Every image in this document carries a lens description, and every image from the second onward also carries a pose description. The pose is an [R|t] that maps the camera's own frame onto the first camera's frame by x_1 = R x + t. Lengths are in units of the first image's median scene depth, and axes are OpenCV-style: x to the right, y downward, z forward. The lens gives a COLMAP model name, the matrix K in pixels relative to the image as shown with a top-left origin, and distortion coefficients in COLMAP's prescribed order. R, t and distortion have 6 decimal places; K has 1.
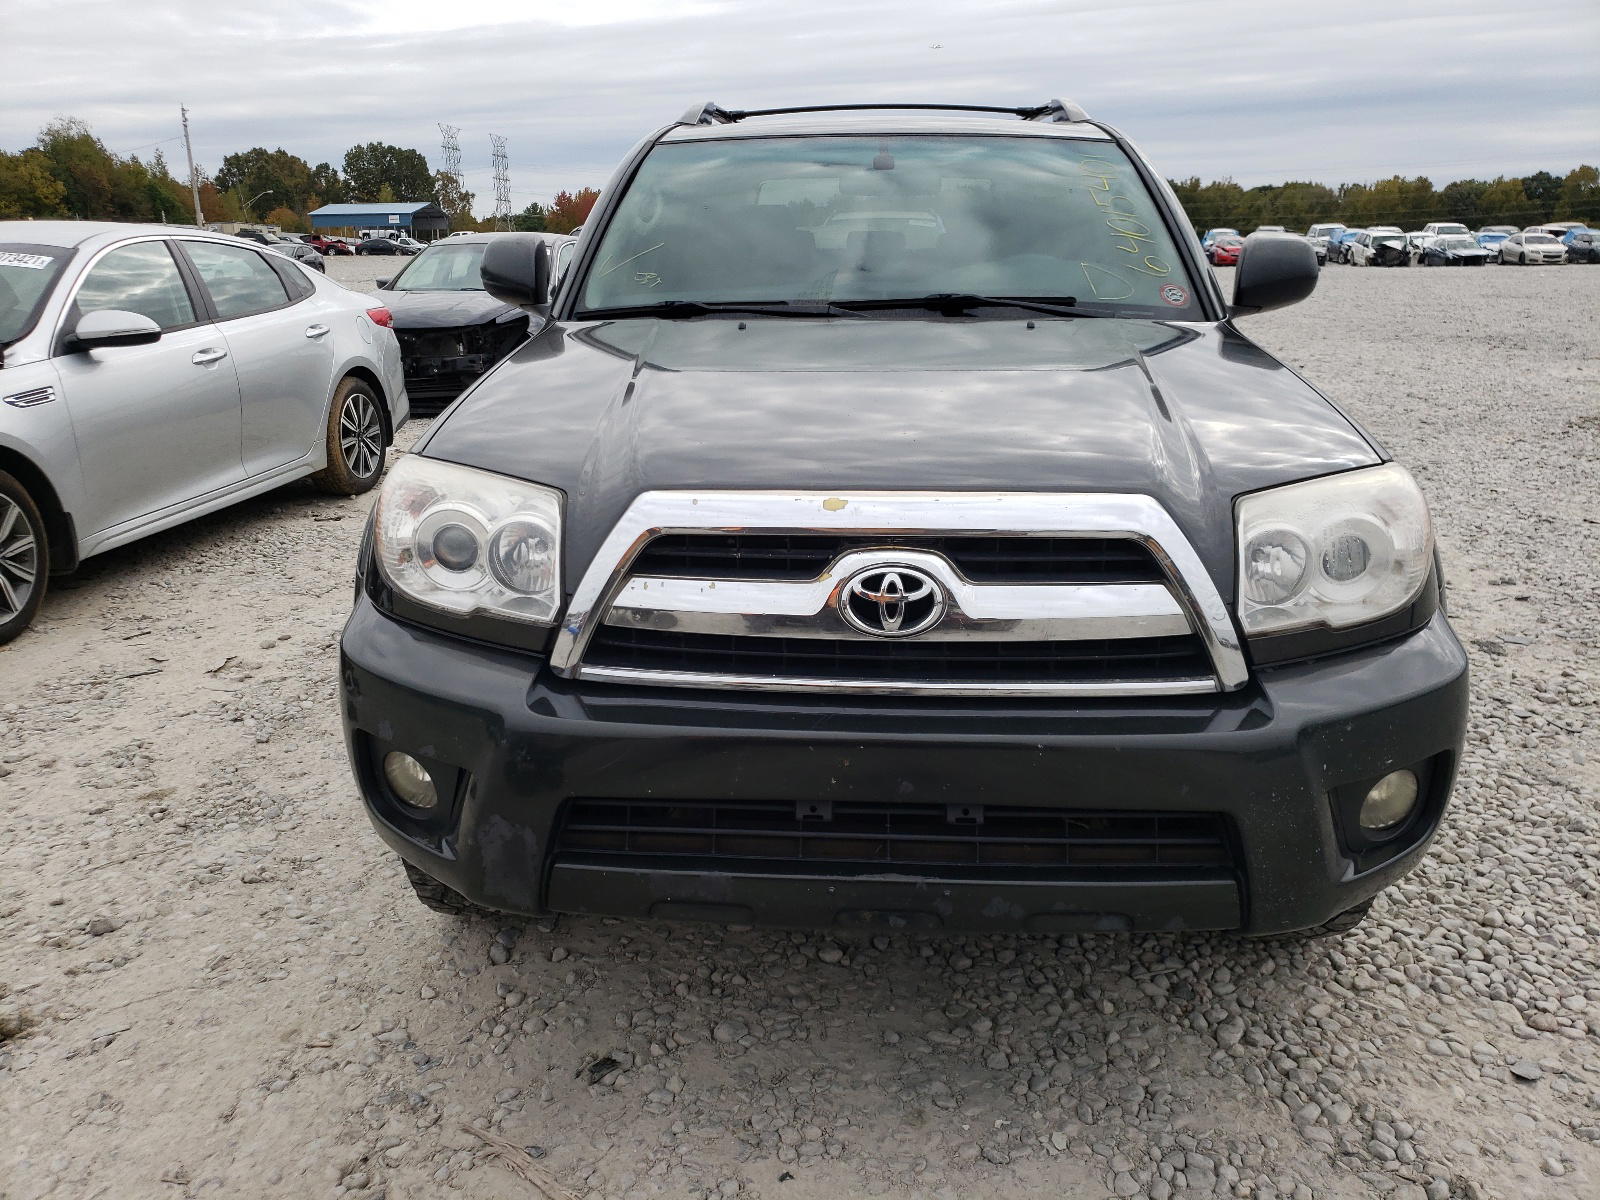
lens RADIAL K [[1230.9, 0, 787.9], [0, 1230.9, 552.6], [0, 0, 1]] dist [0.026347, 0.008566]
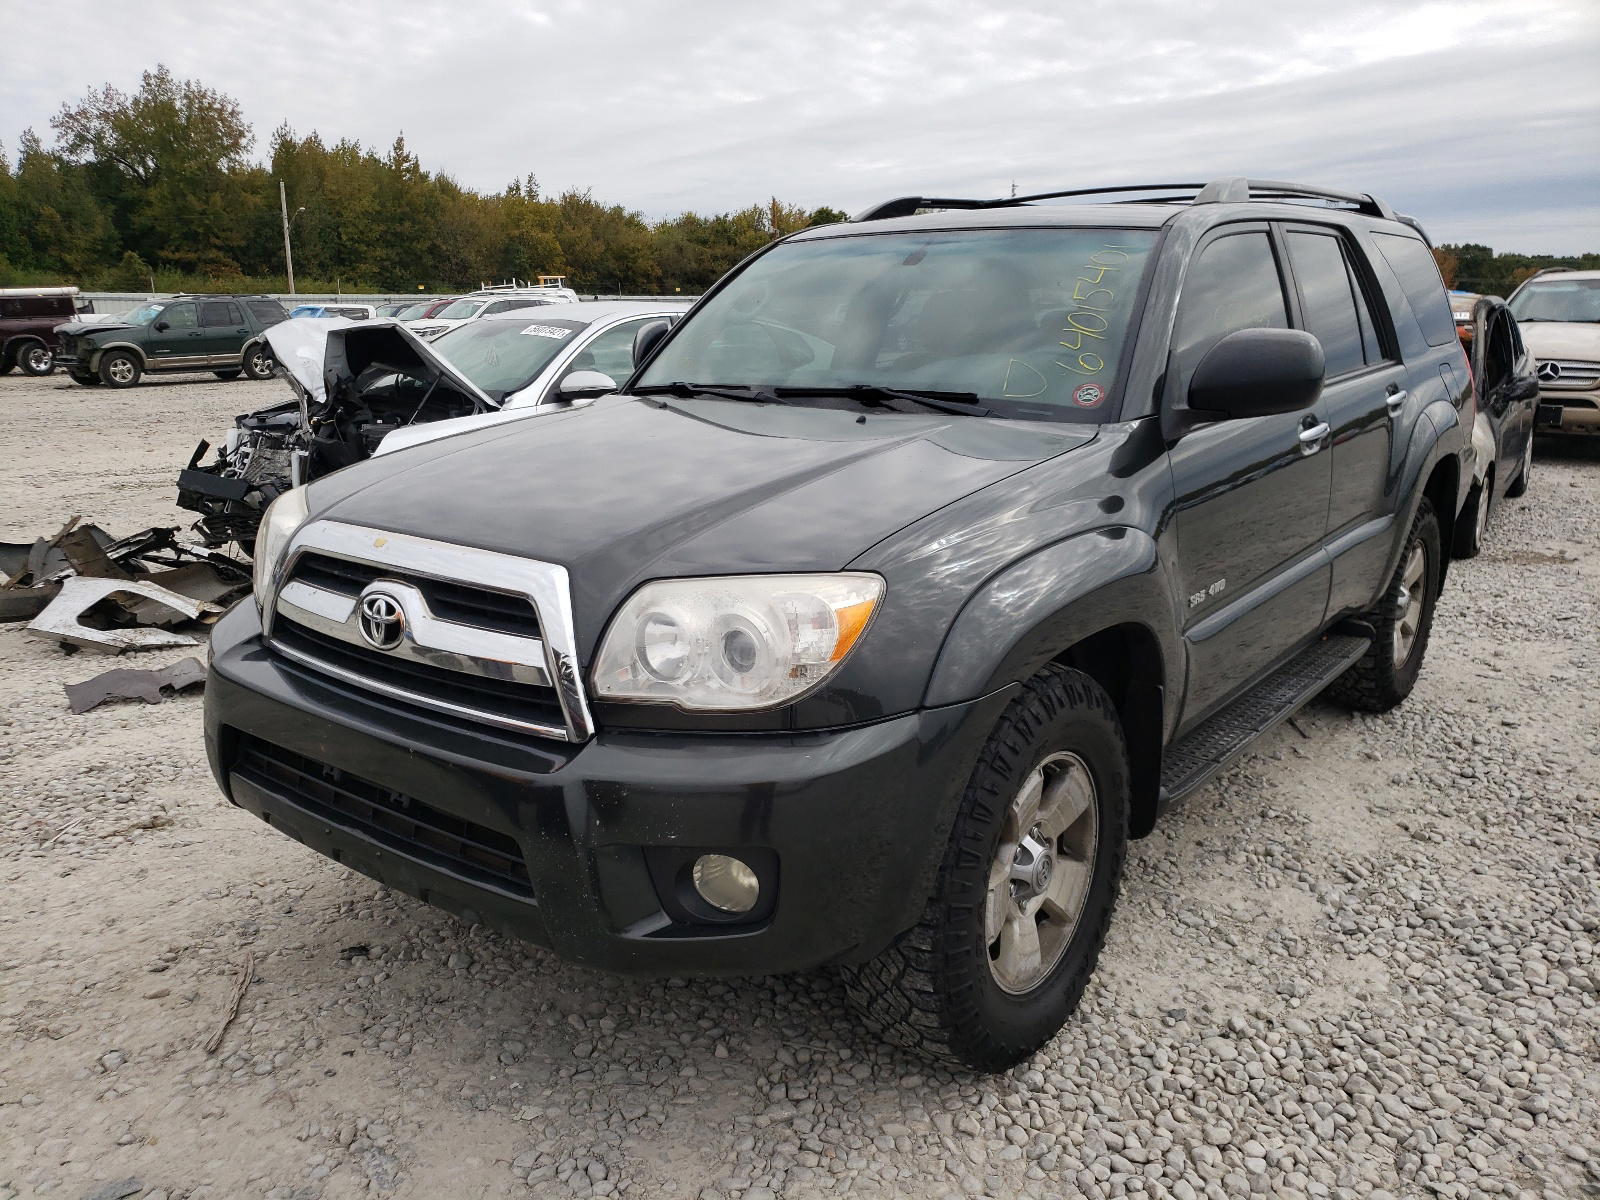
lens RADIAL K [[1230.9, 0, 798.6], [0, 1230.9, 601.0], [0, 0, 1]] dist [0.026347, 0.008566]
pose [[0.821615, 0.138432, -0.552978, 0.933532], [-0.145132, 0.988897, 0.031924, -0.069823], [0.551257, 0.054026, 0.832584, 0.130514]]
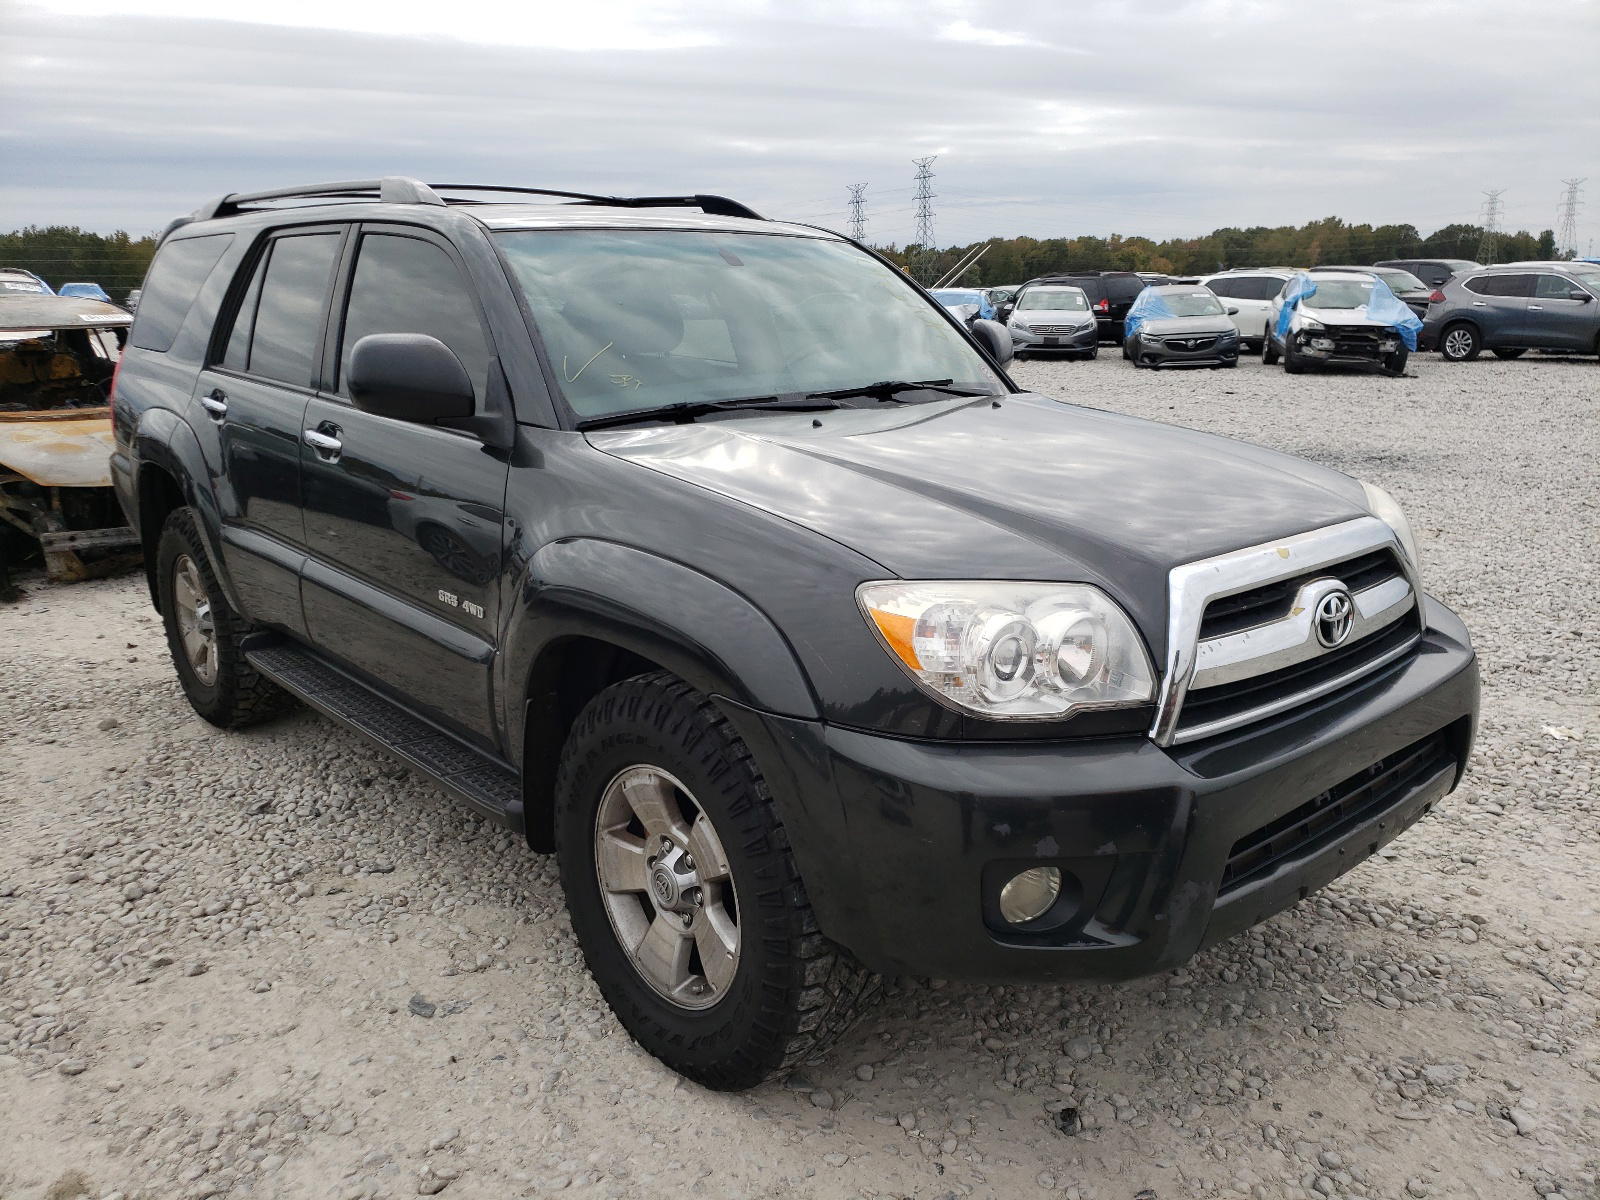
lens RADIAL K [[1230.9, 0, 794.3], [0, 1230.9, 599.1], [0, 0, 1]] dist [0.026347, 0.008566]
pose [[0.708618, -0.169872, 0.684838, -0.976775], [0.177880, 0.982247, 0.059586, -0.130197], [-0.682802, 0.079595, 0.726255, 0.352473]]
